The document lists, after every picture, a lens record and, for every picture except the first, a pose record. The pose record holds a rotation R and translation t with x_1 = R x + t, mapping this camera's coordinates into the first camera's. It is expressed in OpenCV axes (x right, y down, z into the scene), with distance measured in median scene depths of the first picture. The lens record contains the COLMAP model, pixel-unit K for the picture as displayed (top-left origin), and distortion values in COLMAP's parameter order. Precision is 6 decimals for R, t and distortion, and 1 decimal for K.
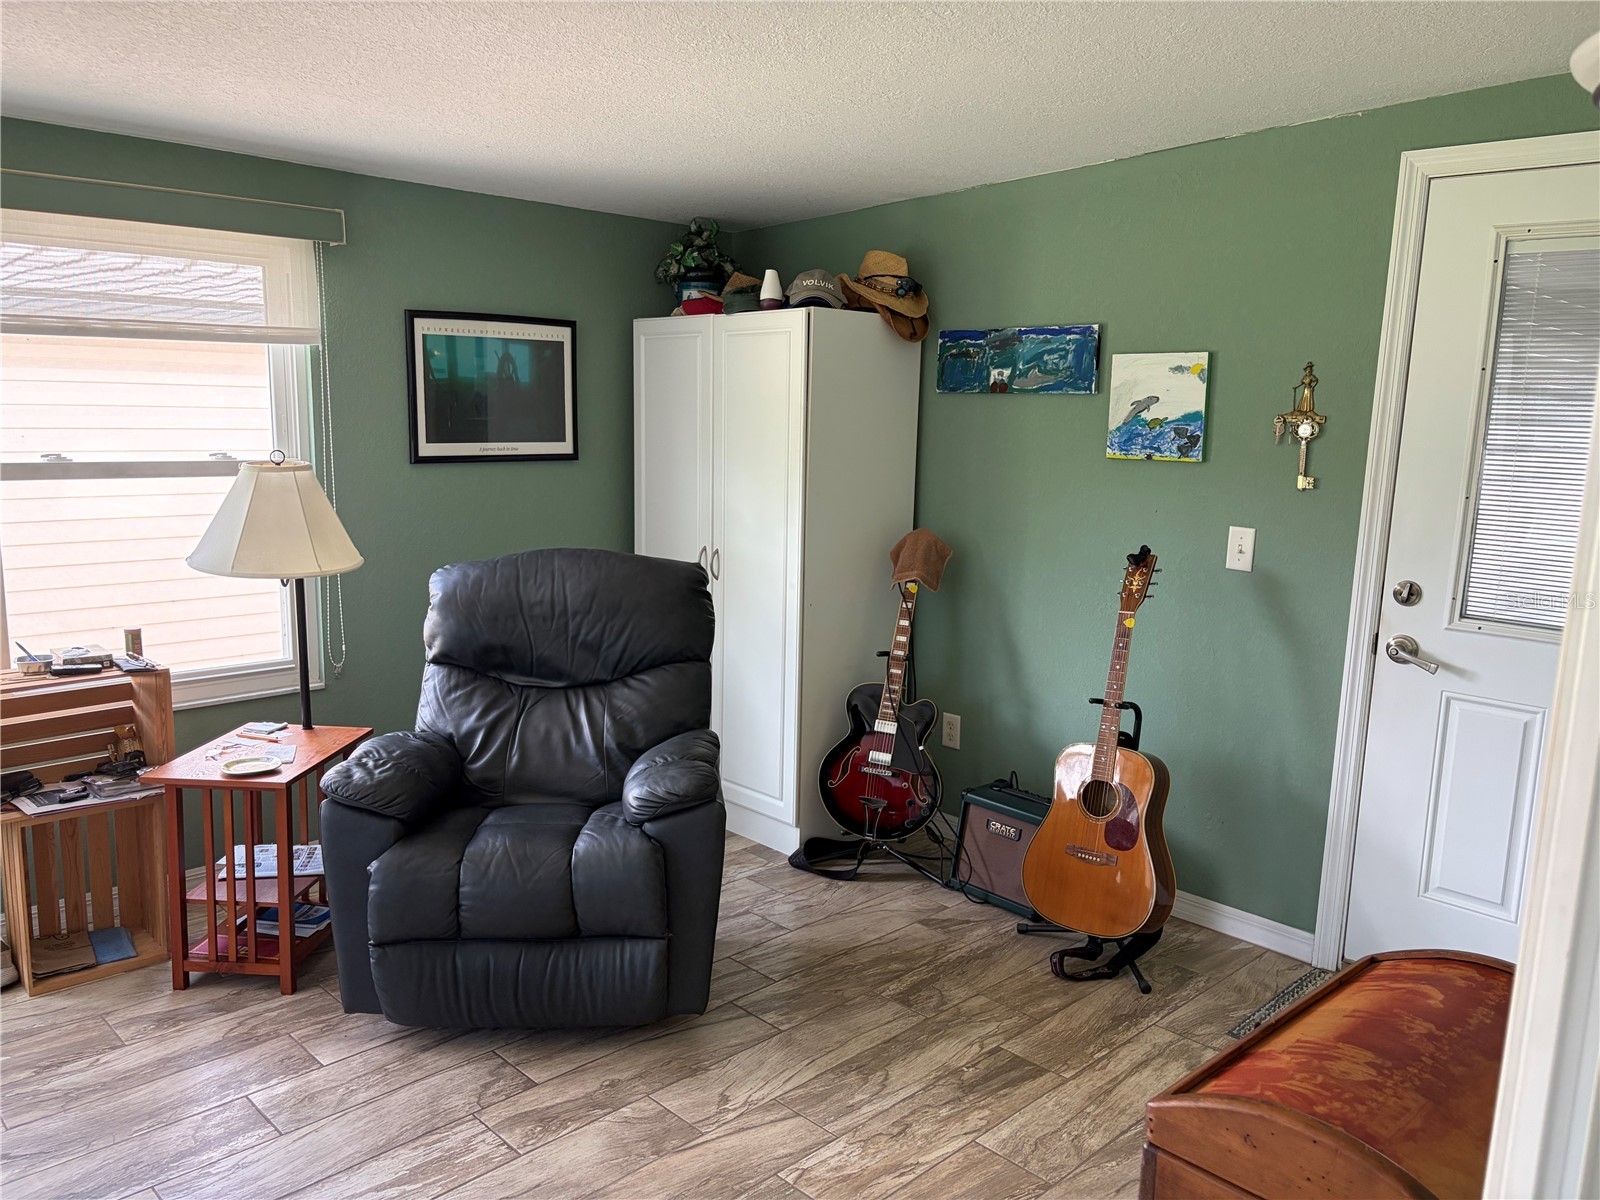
lens RADIAL K [[1215.9, 0, 795.0], [0, 1215.9, 594.7], [0, 0, 1]] dist [0.048346, -0.057320]
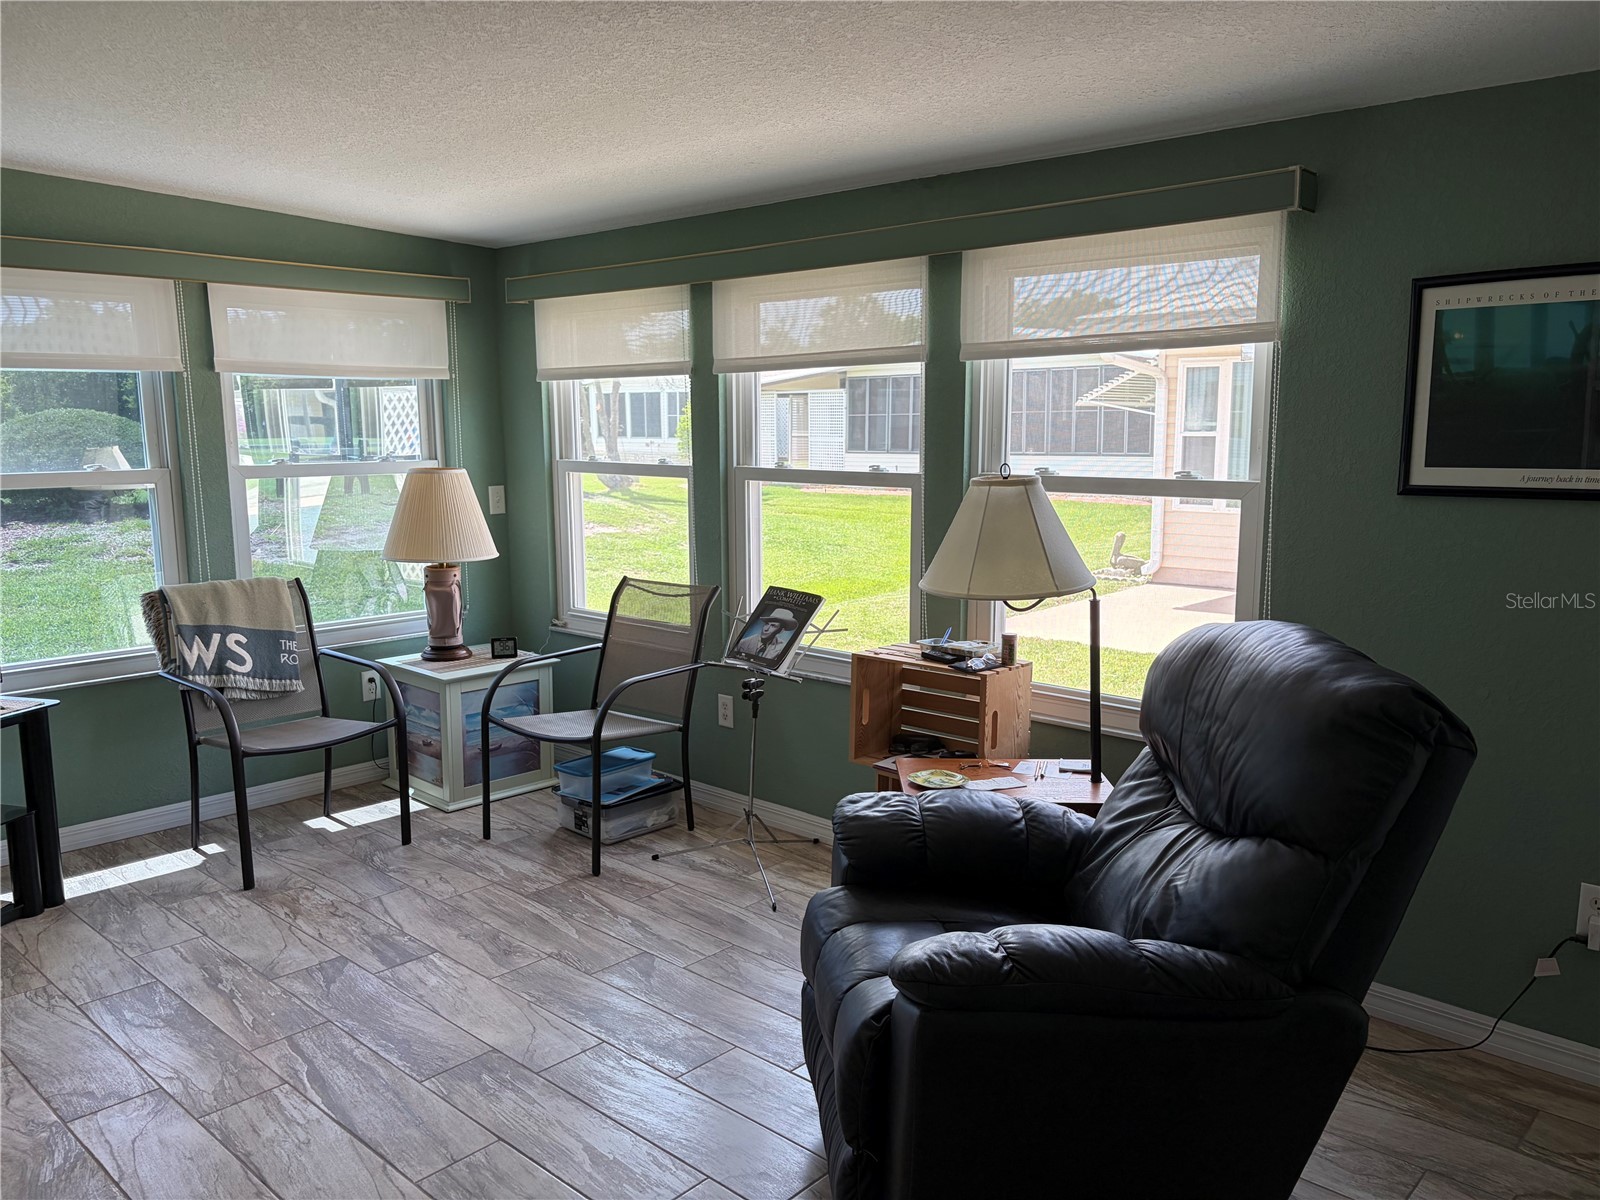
lens RADIAL K [[1215.9, 0, 799.5], [0, 1215.9, 594.5], [0, 0, 1]] dist [0.048346, -0.057320]
pose [[0.028348, 0.124253, -0.991846, 0.398846], [-0.146783, 0.982006, 0.118825, -0.084317], [0.988762, 0.142218, 0.046076, 0.632922]]
